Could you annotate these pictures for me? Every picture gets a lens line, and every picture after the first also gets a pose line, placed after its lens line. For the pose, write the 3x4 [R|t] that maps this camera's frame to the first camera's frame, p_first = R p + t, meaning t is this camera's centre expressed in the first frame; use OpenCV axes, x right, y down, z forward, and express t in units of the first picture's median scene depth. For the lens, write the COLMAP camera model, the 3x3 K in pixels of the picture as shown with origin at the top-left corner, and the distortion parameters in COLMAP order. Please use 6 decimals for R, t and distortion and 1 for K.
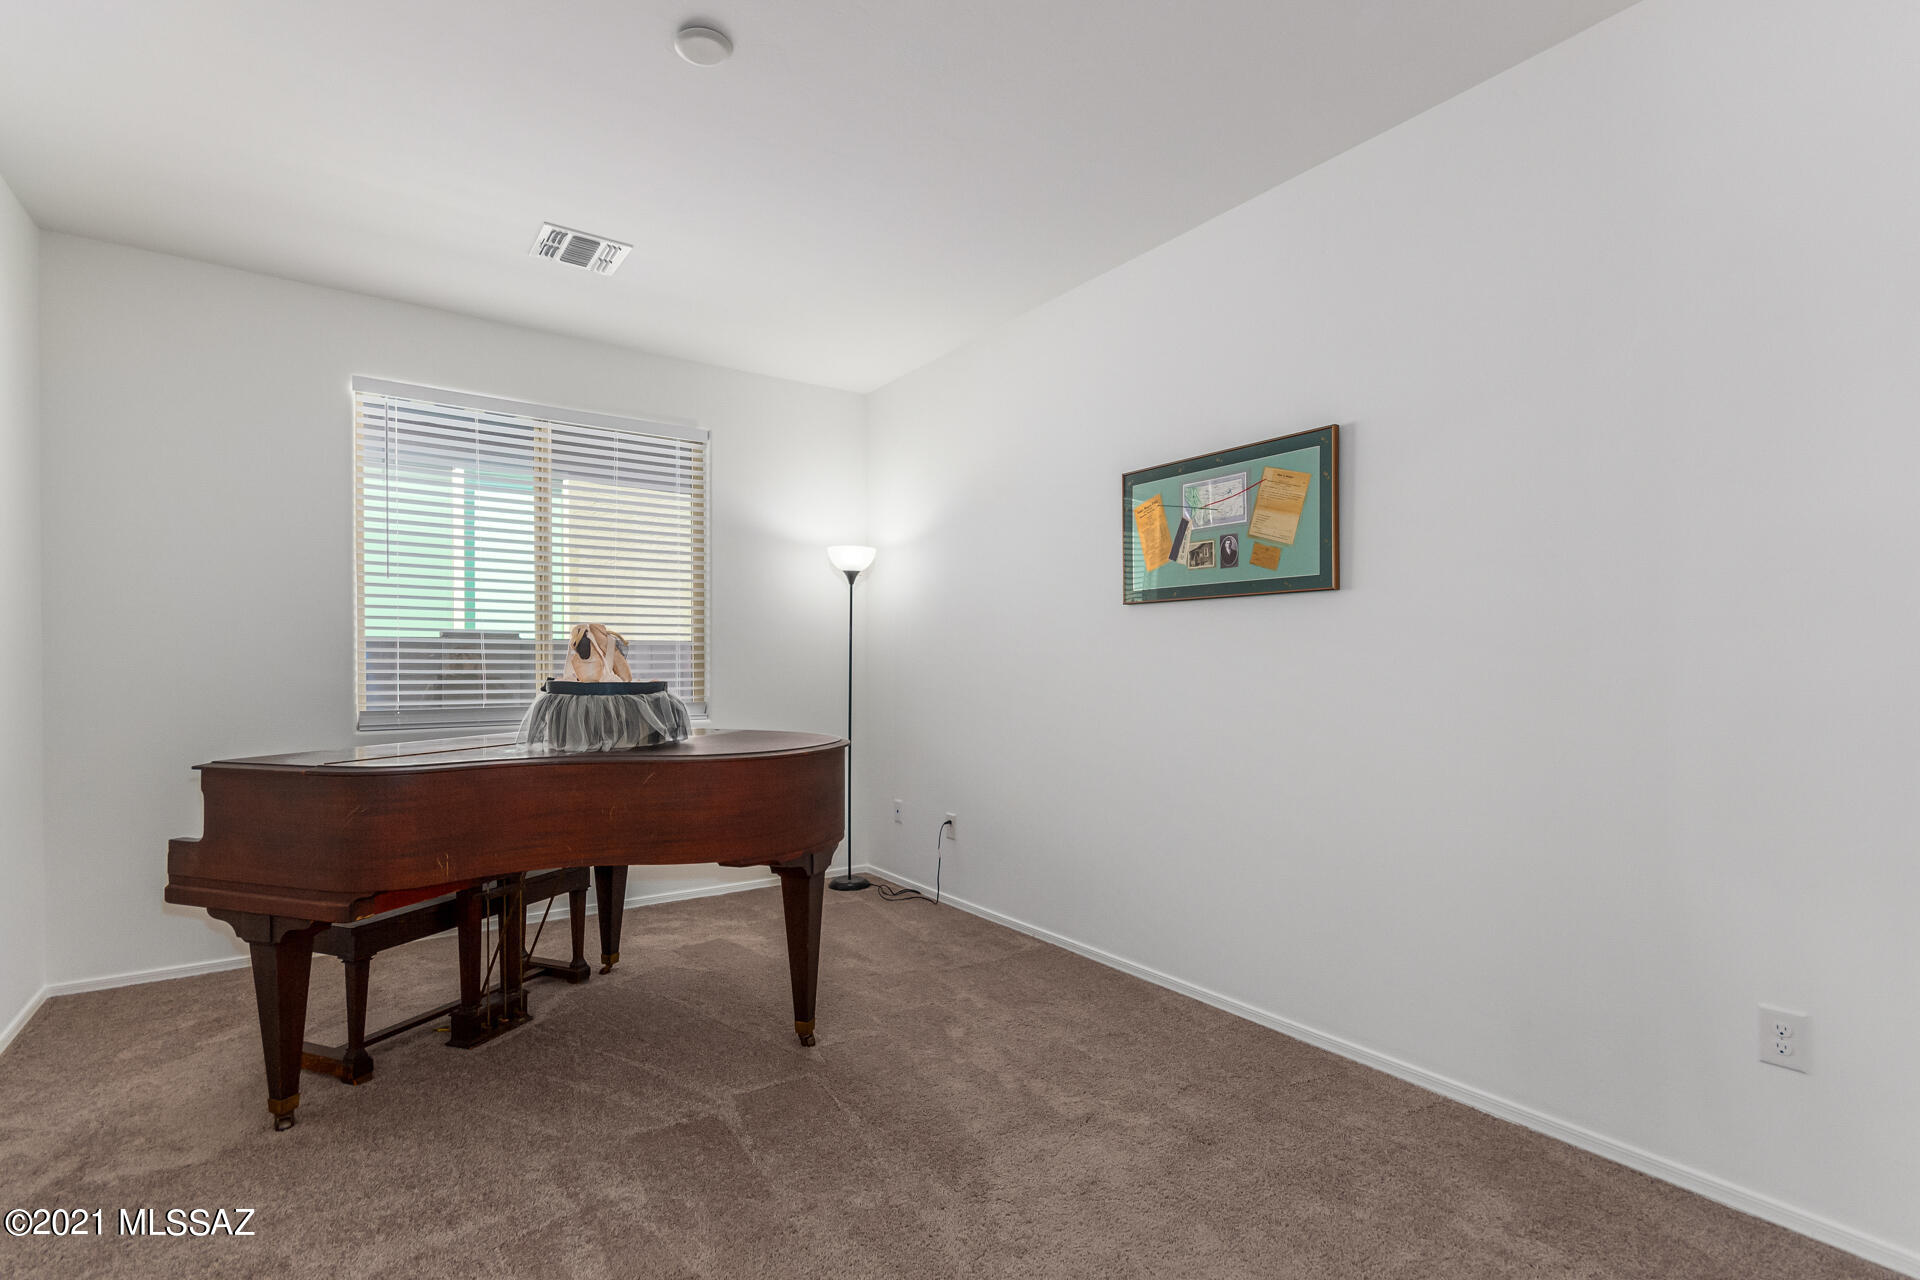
lens RADIAL K [[888.7, 0, 965.8], [0, 888.7, 674.5], [0, 0, 1]] dist [0.080215, -0.029774]
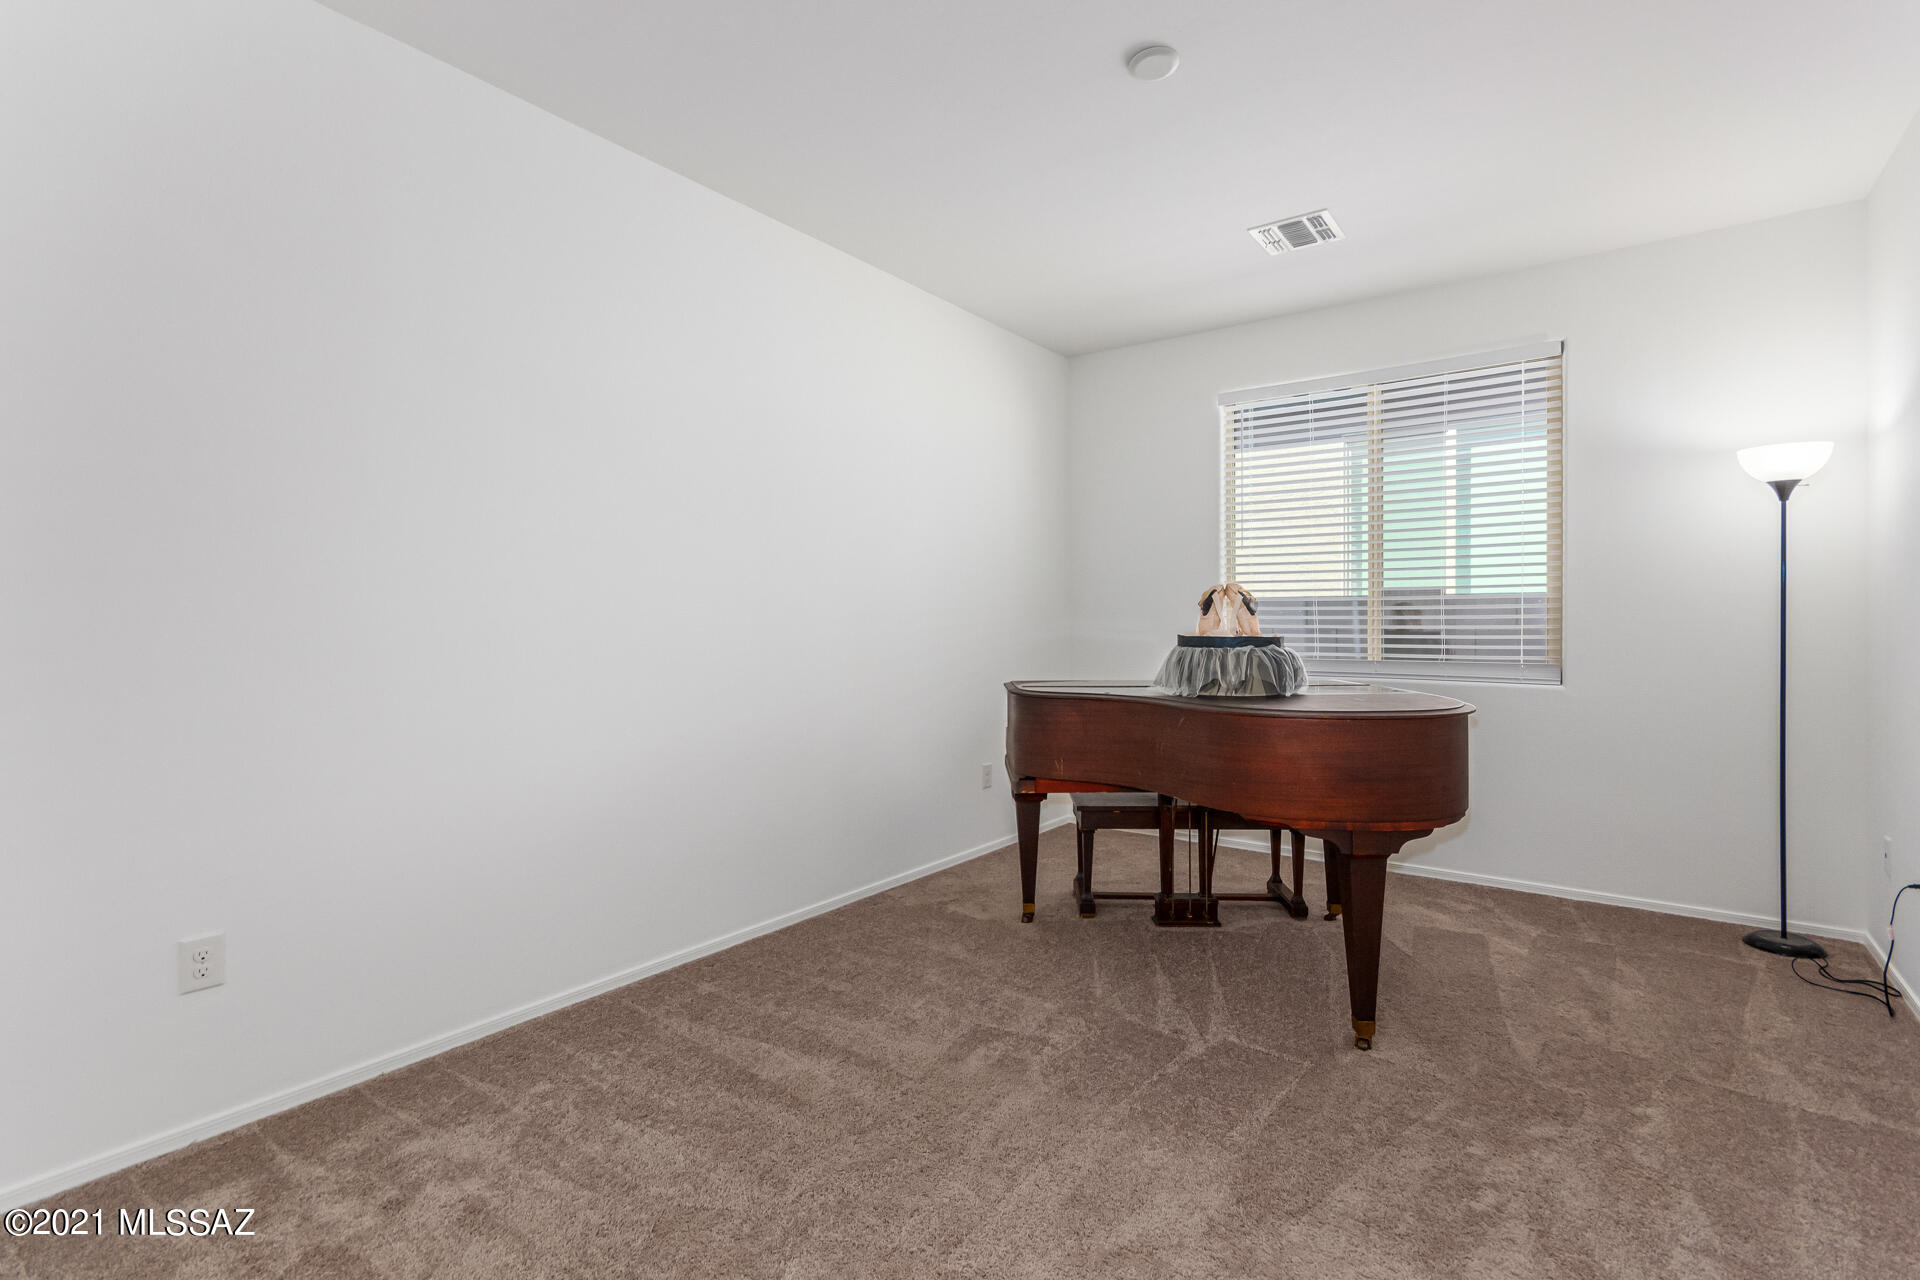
lens RADIAL K [[890.0, 0, 964.3], [0, 890.0, 635.3], [0, 0, 1]] dist [0.001382, 0.000371]
pose [[0.345601, 0.016120, -0.938243, 0.418679], [-0.010076, 0.999859, 0.013467, -0.003666], [0.938327, 0.004799, 0.345715, 0.270033]]
